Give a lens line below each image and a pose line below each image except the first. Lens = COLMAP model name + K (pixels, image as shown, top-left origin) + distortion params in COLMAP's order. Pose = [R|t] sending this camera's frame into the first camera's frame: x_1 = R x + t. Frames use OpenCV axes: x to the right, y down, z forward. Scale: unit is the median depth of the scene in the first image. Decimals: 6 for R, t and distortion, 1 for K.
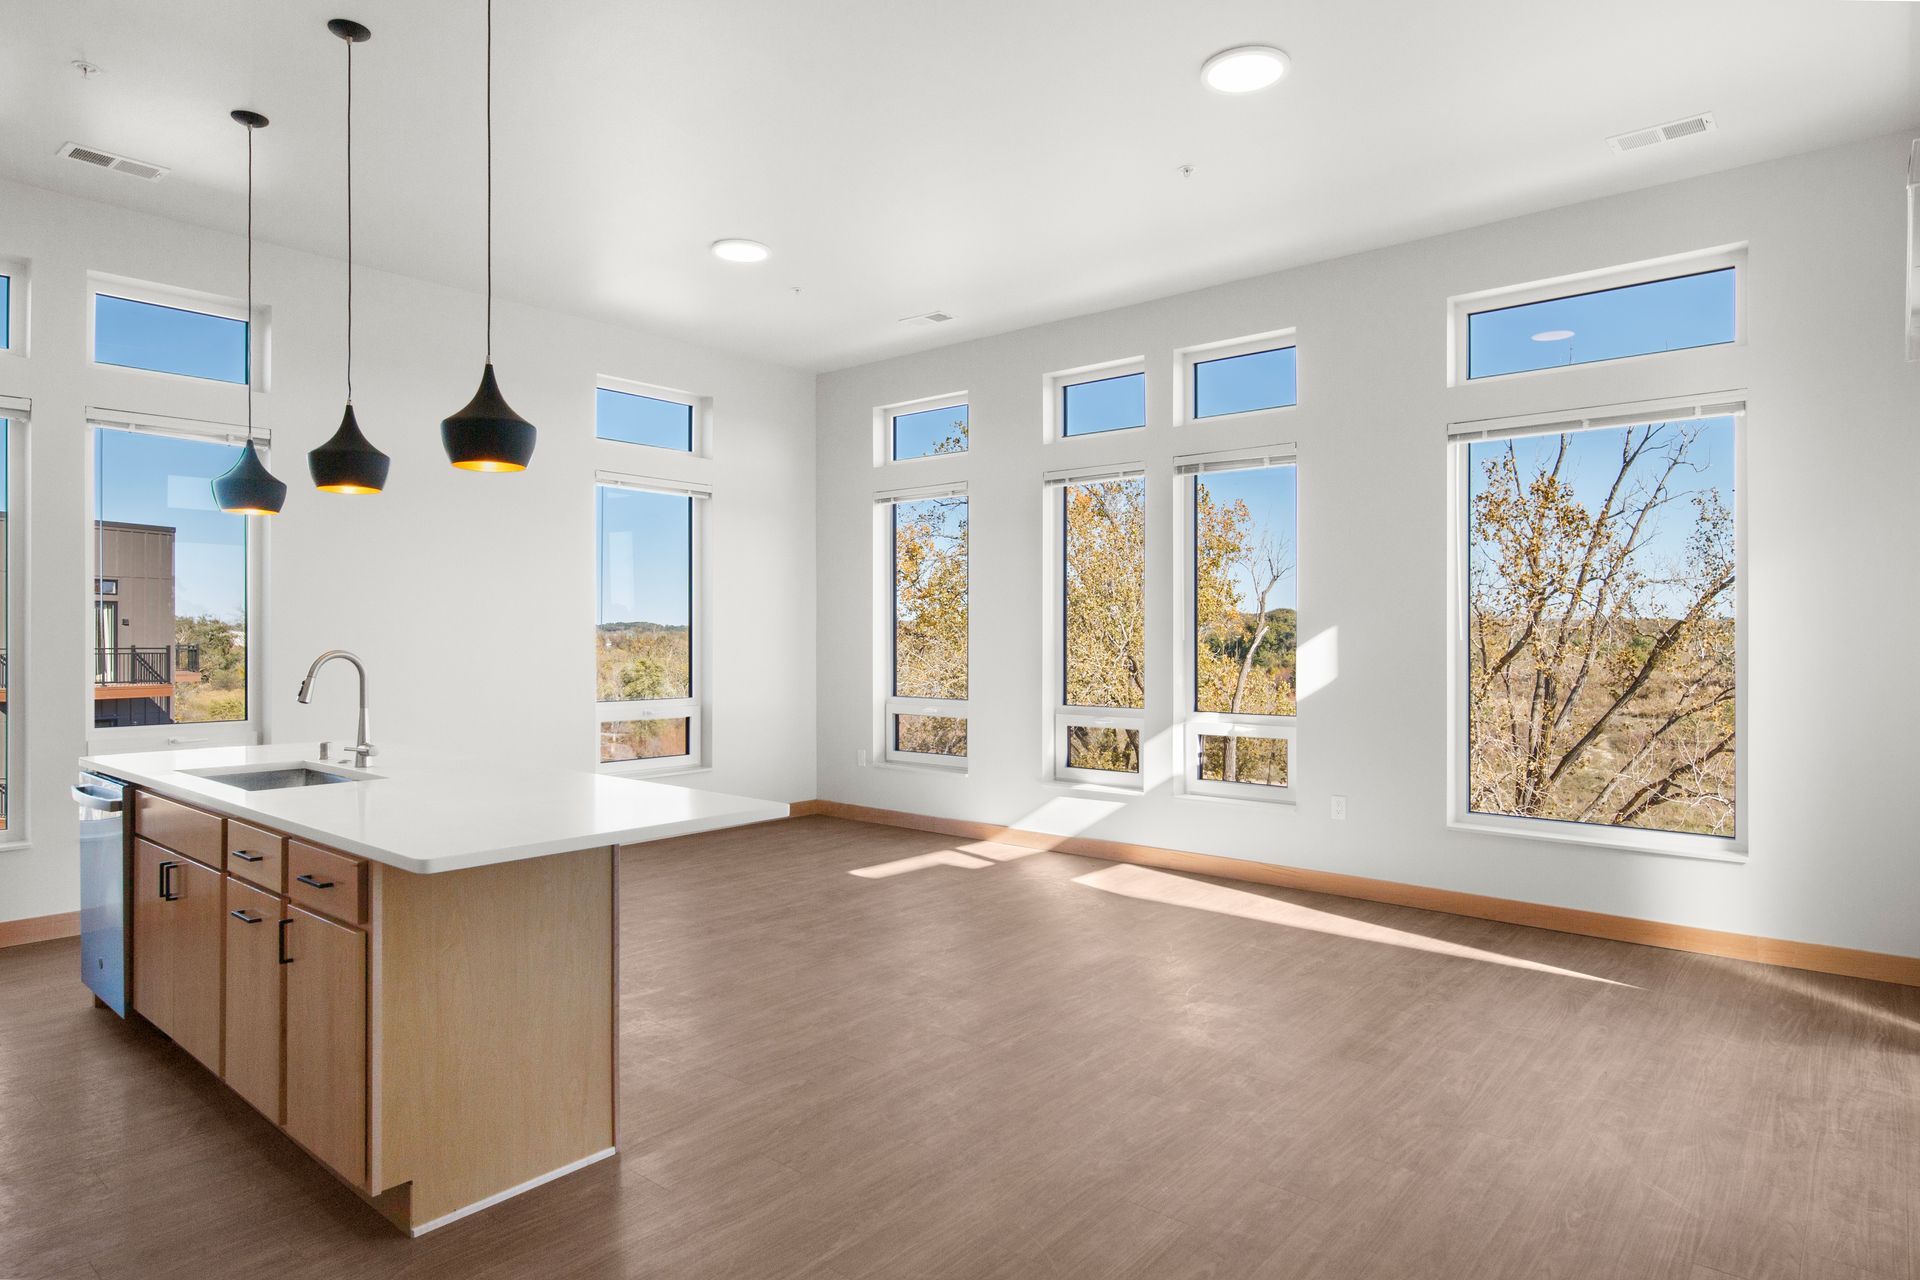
lens RADIAL K [[1098.0, 0, 962.7], [0, 1098.0, 641.0], [0, 0, 1]] dist [0.001274, 0.001119]
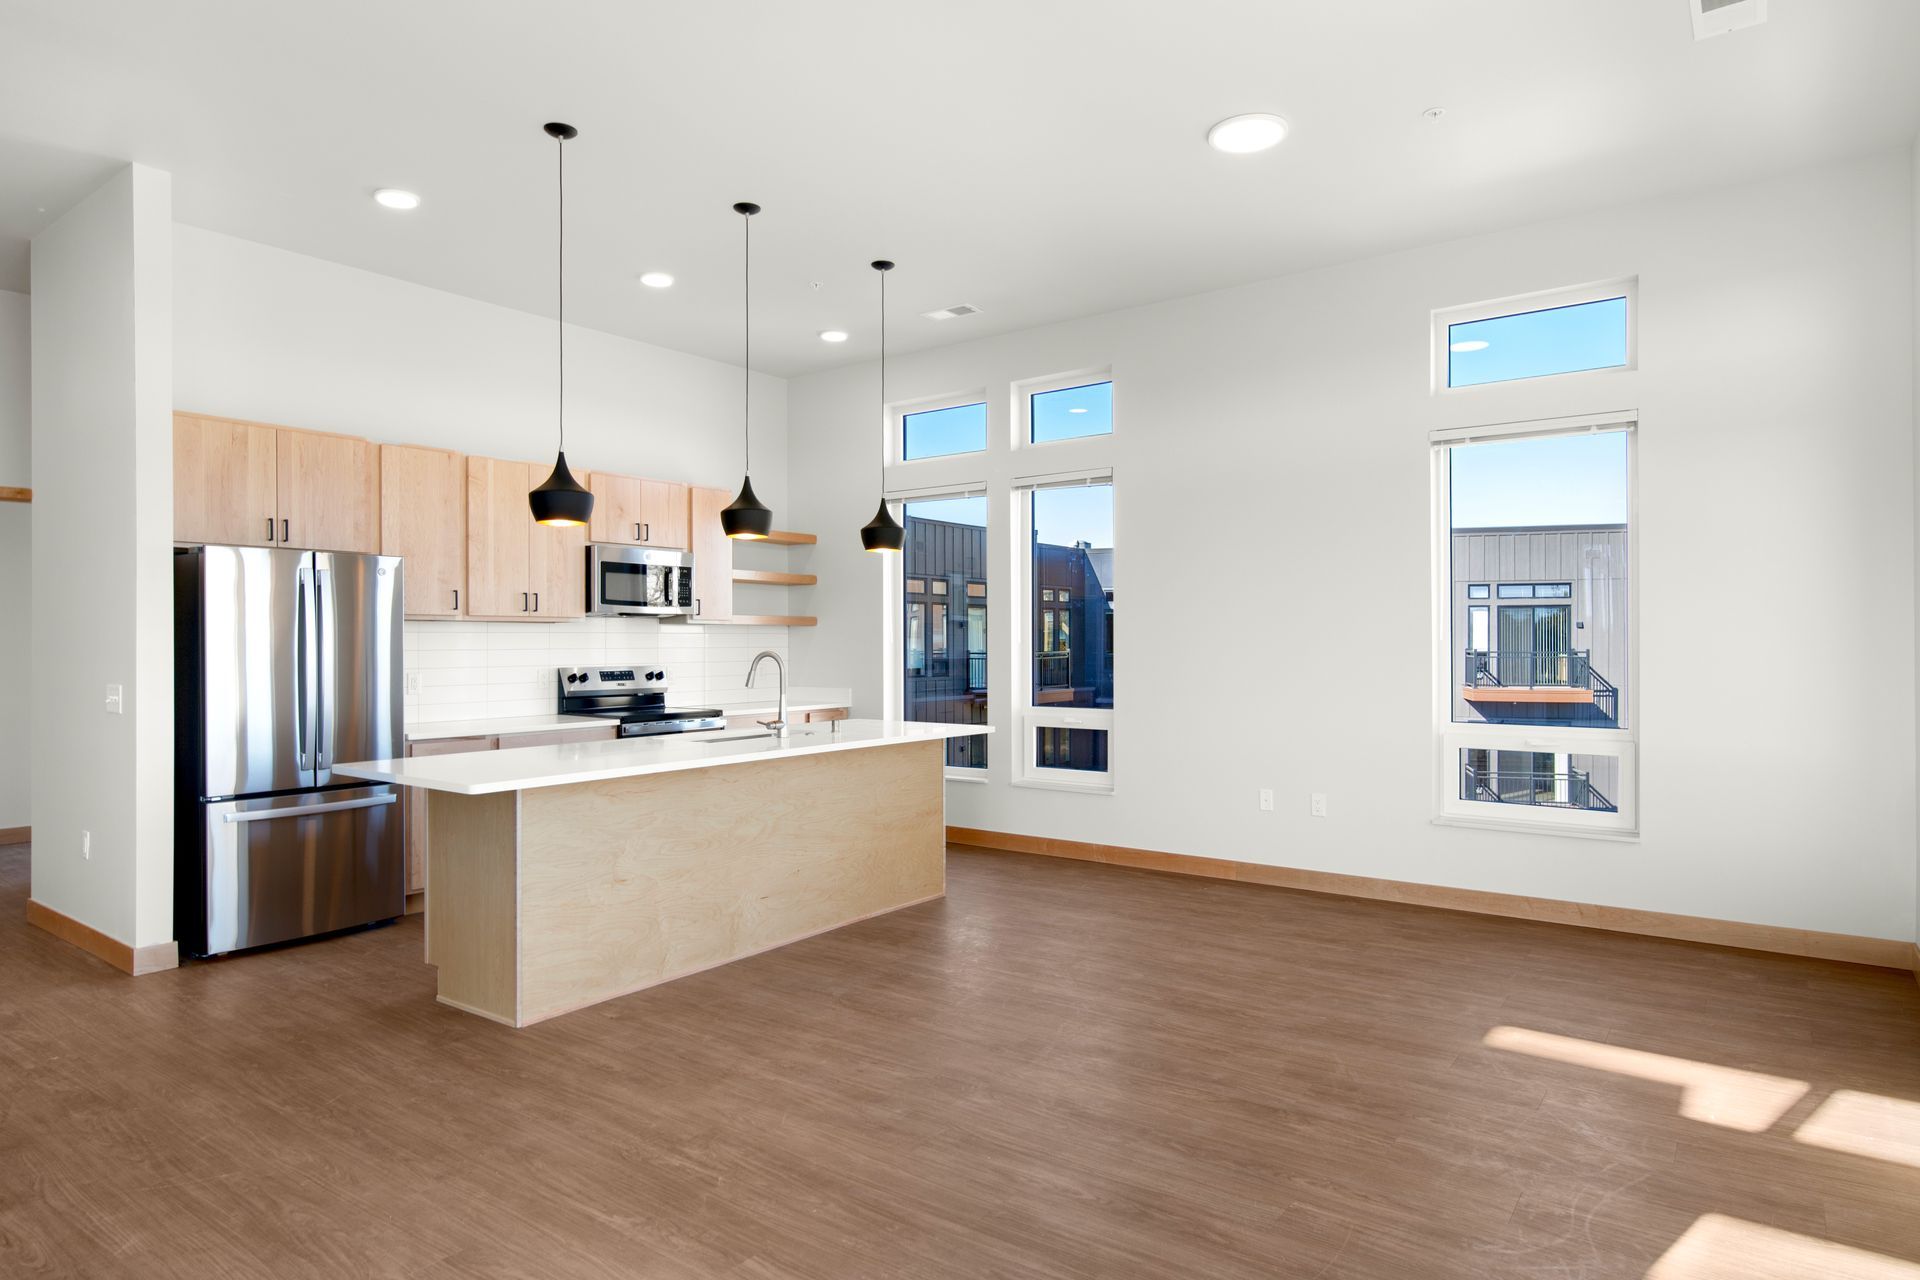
lens RADIAL K [[1098.0, 0, 962.7], [0, 1098.0, 644.8], [0, 0, 1]] dist [0.001274, 0.001119]
pose [[0.054830, -0.002019, -0.998494, 0.812915], [0.003322, 0.999993, -0.001840, 0.003525], [0.998490, -0.003216, 0.054837, 1.139438]]
